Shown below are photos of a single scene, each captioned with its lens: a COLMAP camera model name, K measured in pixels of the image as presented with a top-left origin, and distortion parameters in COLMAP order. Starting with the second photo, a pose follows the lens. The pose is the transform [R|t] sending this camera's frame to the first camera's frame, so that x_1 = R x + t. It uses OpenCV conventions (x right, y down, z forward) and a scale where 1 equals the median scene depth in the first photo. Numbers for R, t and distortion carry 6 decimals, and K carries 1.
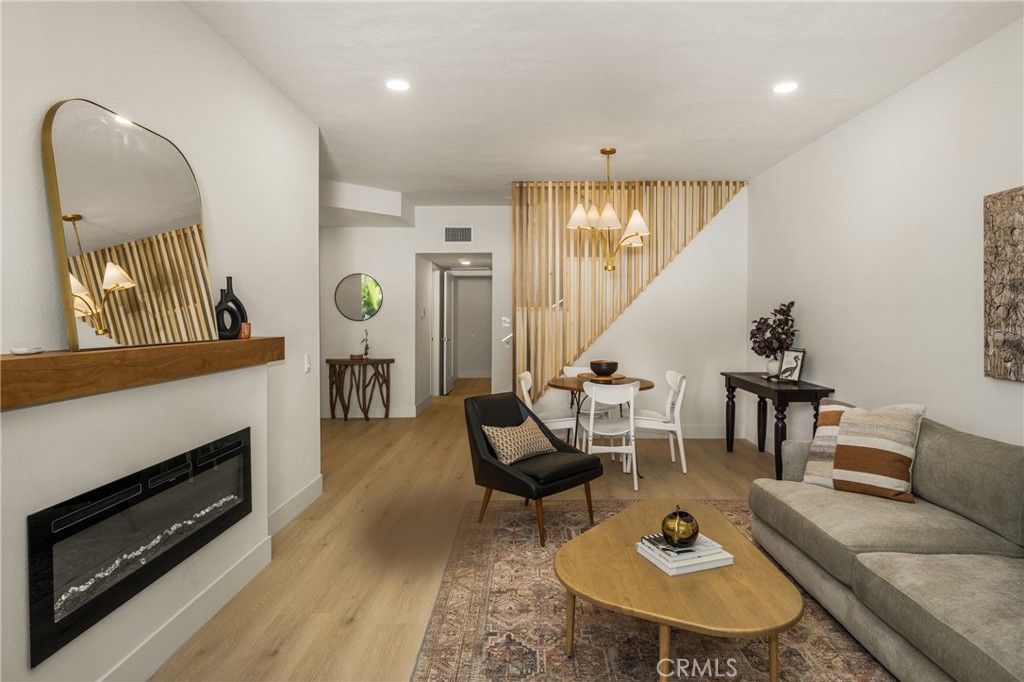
lens RADIAL K [[571.1, 0, 527.5], [0, 571.1, 338.4], [0, 0, 1]] dist [0.063755, -0.000078]
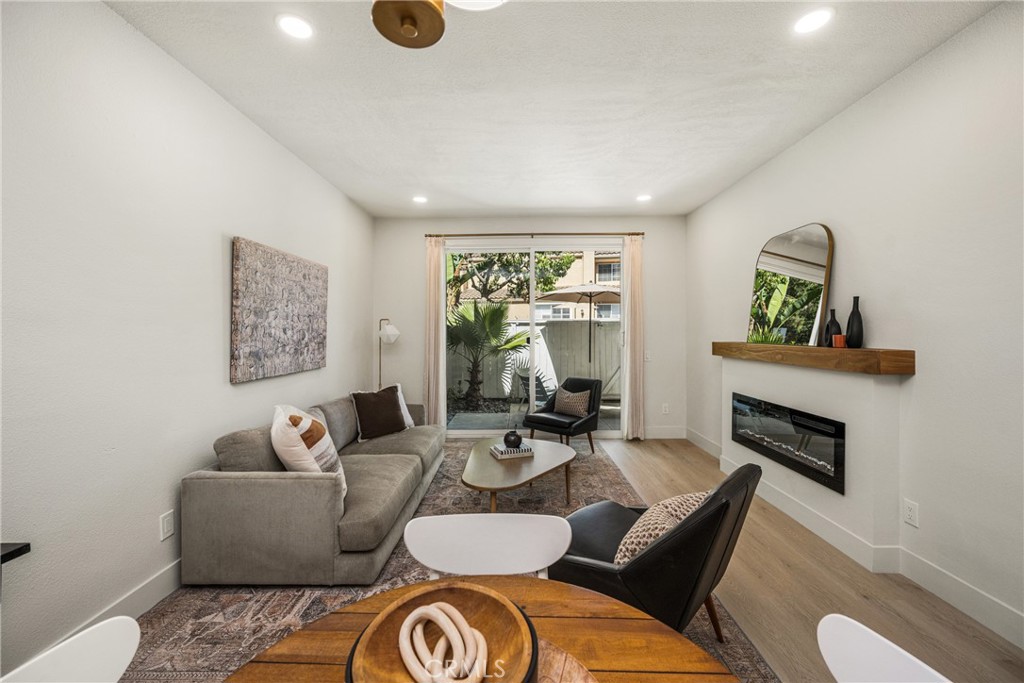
lens RADIAL K [[412.0, 0, 510.5], [0, 412.0, 328.9], [0, 0, 1]] dist [-0.000204, 0.000088]
pose [[-0.999866, 0.005560, 0.015414, 0.199566], [0.006080, 0.999408, 0.033855, -0.076724], [-0.015217, 0.033944, -0.999308, 1.927474]]
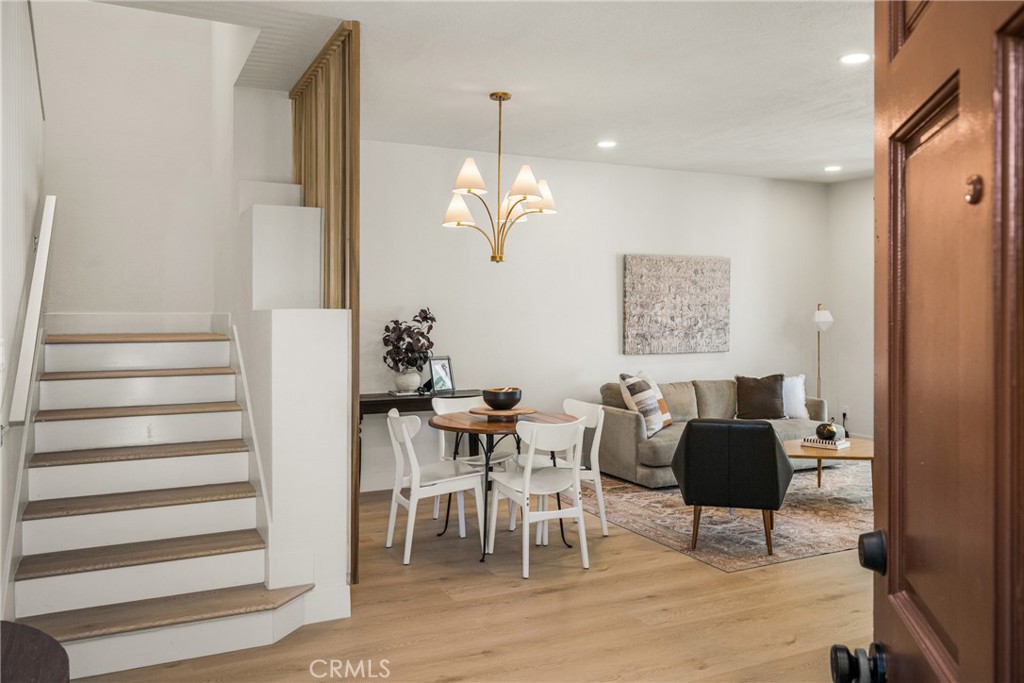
lens RADIAL K [[821.5, 0, 543.4], [0, 821.5, 337.0], [0, 0, 1]] dist [-0.004542, -0.001460]
pose [[-0.463891, -0.026071, 0.885509, -1.379032], [0.038517, 0.998028, 0.049562, -0.127480], [-0.885055, 0.057098, -0.461972, 2.481294]]
